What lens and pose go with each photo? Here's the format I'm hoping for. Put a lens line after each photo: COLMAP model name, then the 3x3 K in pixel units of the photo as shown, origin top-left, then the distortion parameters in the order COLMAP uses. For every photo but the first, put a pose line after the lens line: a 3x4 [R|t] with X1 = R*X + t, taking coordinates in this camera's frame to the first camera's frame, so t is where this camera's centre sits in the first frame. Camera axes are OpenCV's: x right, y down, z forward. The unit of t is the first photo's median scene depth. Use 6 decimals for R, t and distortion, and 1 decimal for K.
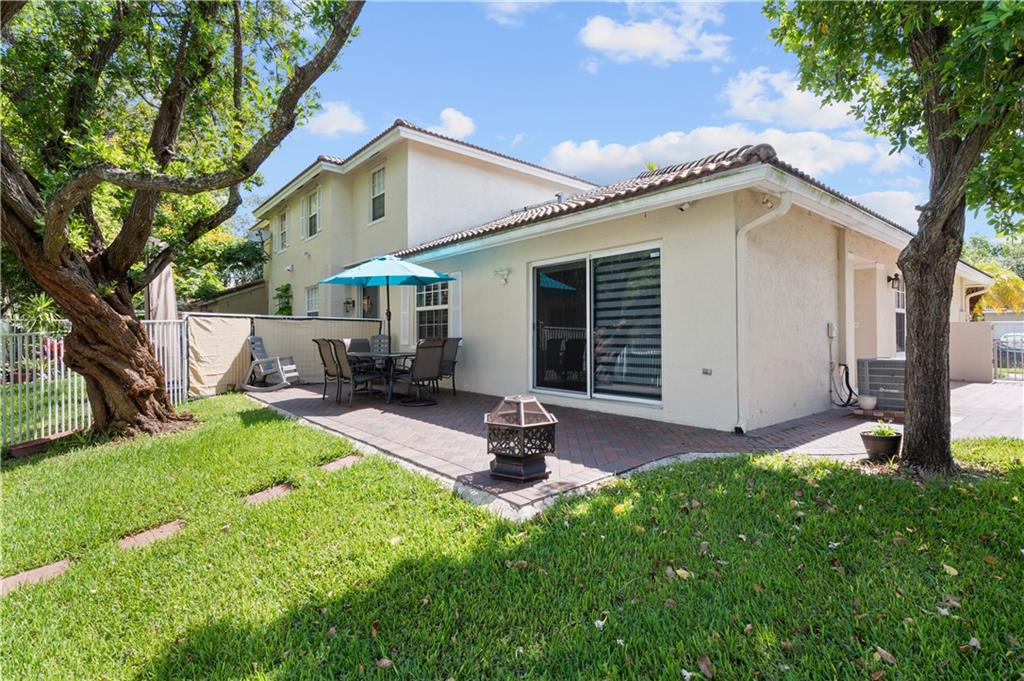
lens RADIAL K [[489.4, 0, 511.6], [0, 489.4, 339.6], [0, 0, 1]] dist [-0.000023, 0.000000]
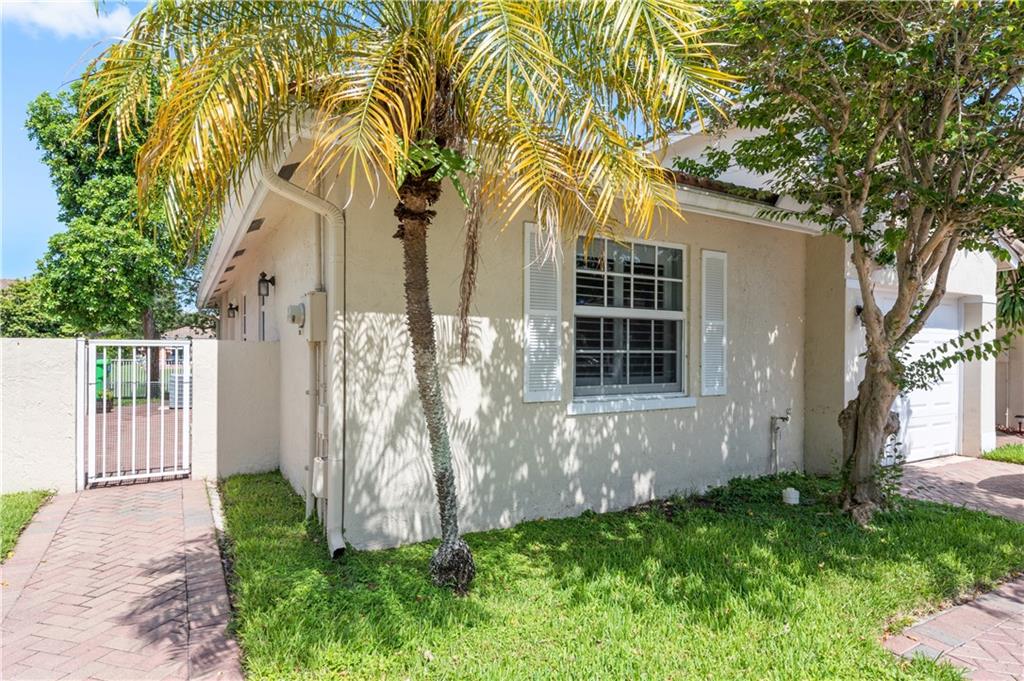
lens RADIAL K [[560.5, 0, 511.9], [0, 560.5, 344.7], [0, 0, 1]] dist [-0.000129, -0.000003]
pose [[0.153535, 0.008109, 0.988110, -0.649254], [-0.000632, 0.999967, -0.008109, -0.035695], [-0.988143, 0.000621, 0.153535, 1.047722]]
